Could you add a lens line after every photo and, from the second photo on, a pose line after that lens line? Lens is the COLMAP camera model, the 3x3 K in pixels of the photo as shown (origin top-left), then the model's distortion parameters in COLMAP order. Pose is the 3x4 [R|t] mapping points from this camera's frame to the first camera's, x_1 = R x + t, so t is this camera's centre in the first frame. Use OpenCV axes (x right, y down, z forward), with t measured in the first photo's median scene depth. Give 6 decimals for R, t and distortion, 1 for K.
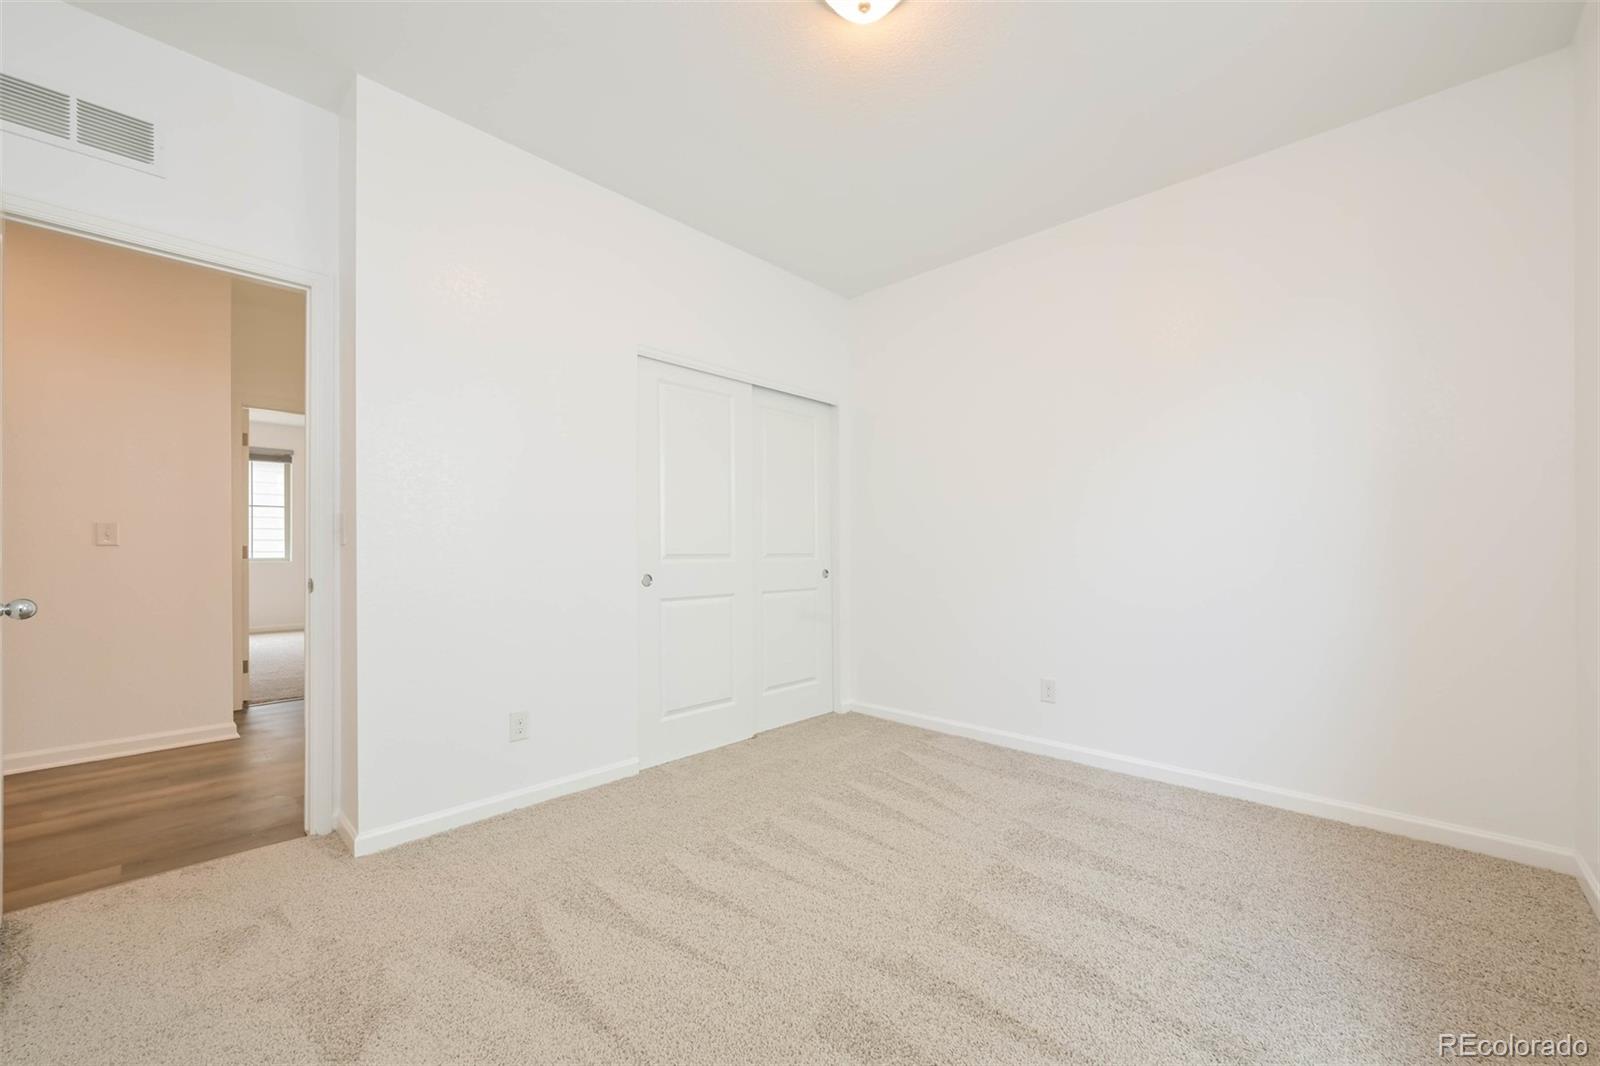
lens RADIAL K [[623.3, 0, 806.3], [0, 623.3, 549.4], [0, 0, 1]] dist [-0.000112, -0.000002]
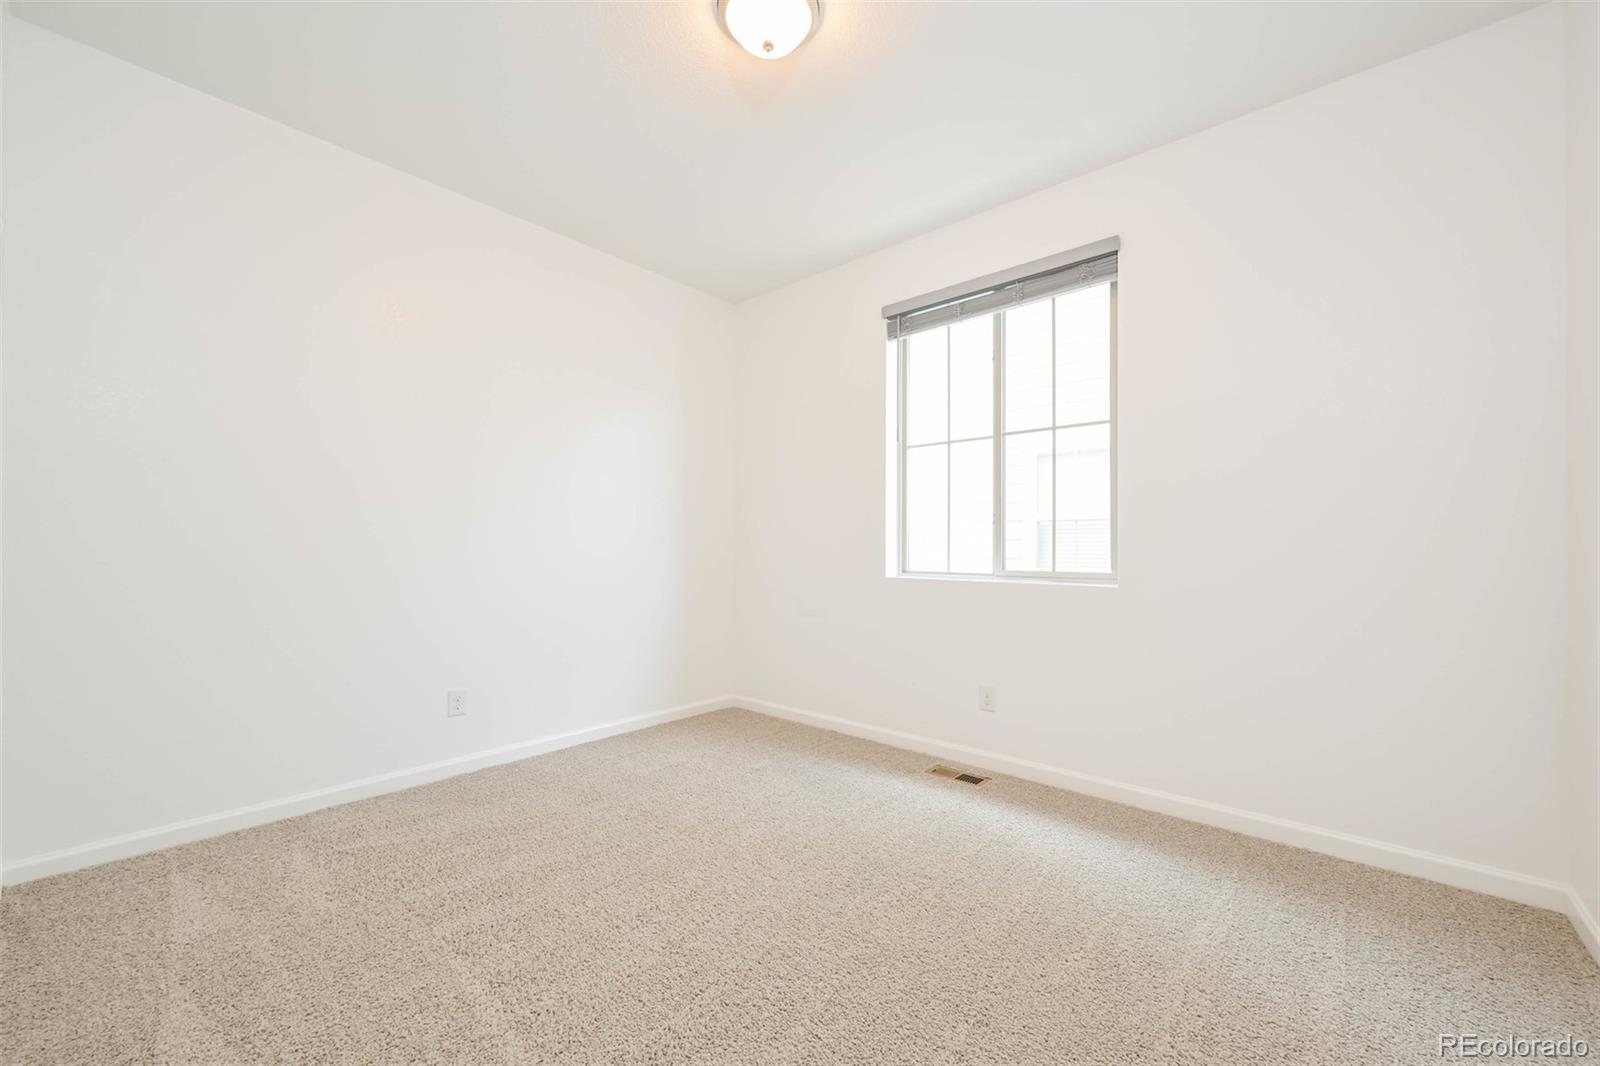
lens RADIAL K [[623.3, 0, 806.3], [0, 623.3, 549.4], [0, 0, 1]] dist [-0.000112, -0.000002]
pose [[-0.037675, 0.000466, 0.999290, -0.603838], [-0.006342, 0.999980, -0.000705, 0.003443], [-0.999270, -0.006364, -0.037671, 0.607166]]
